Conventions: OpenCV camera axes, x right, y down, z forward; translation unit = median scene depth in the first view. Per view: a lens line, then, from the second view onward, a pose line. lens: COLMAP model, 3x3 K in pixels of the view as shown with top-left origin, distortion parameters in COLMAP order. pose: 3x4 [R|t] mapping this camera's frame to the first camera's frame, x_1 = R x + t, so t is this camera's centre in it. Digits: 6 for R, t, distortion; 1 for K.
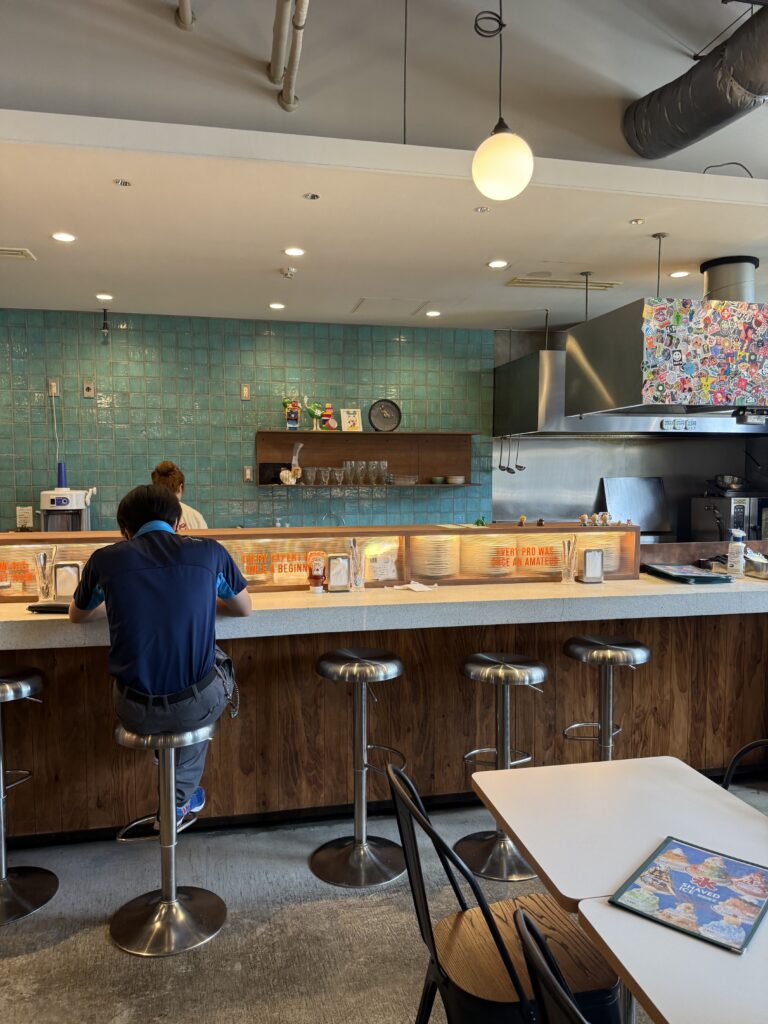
lens RADIAL K [[720.6, 0, 384.1], [0, 720.6, 514.8], [0, 0, 1]] dist [0.008318, 0.000807]
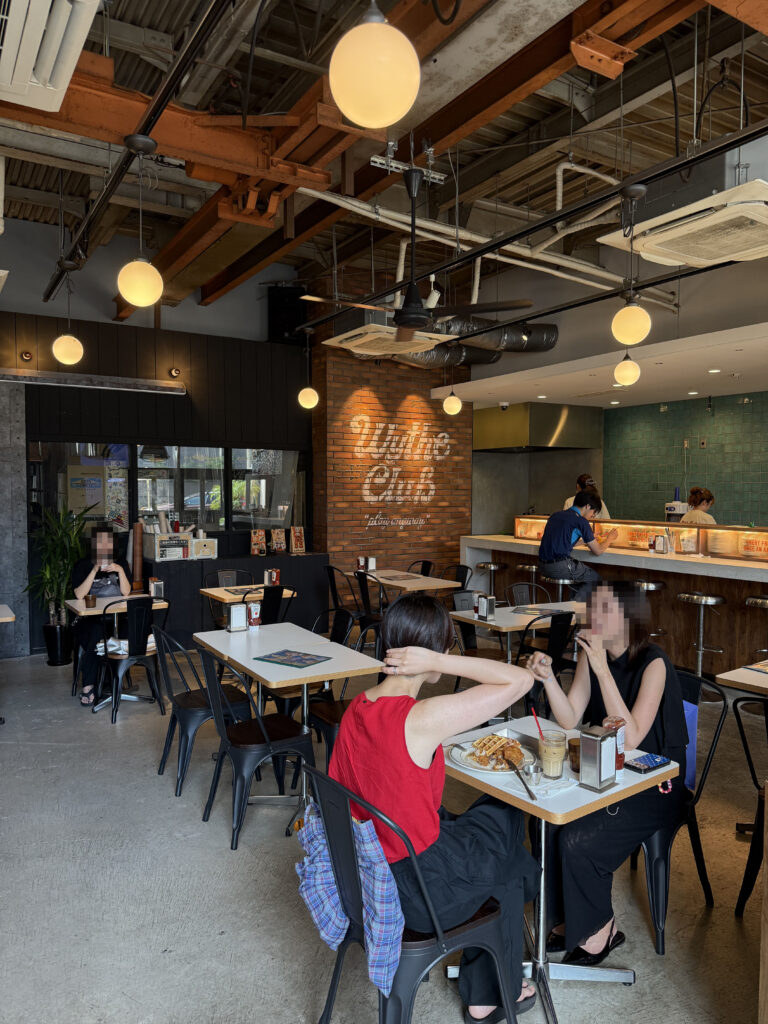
lens RADIAL K [[720.6, 0, 384.4], [0, 720.6, 510.8], [0, 0, 1]] dist [0.008318, 0.000807]
pose [[0.333963, 0.033165, -0.942002, 1.488195], [-0.061227, 0.998034, 0.013431, 0.007320], [0.940595, 0.053190, 0.335337, -0.398260]]
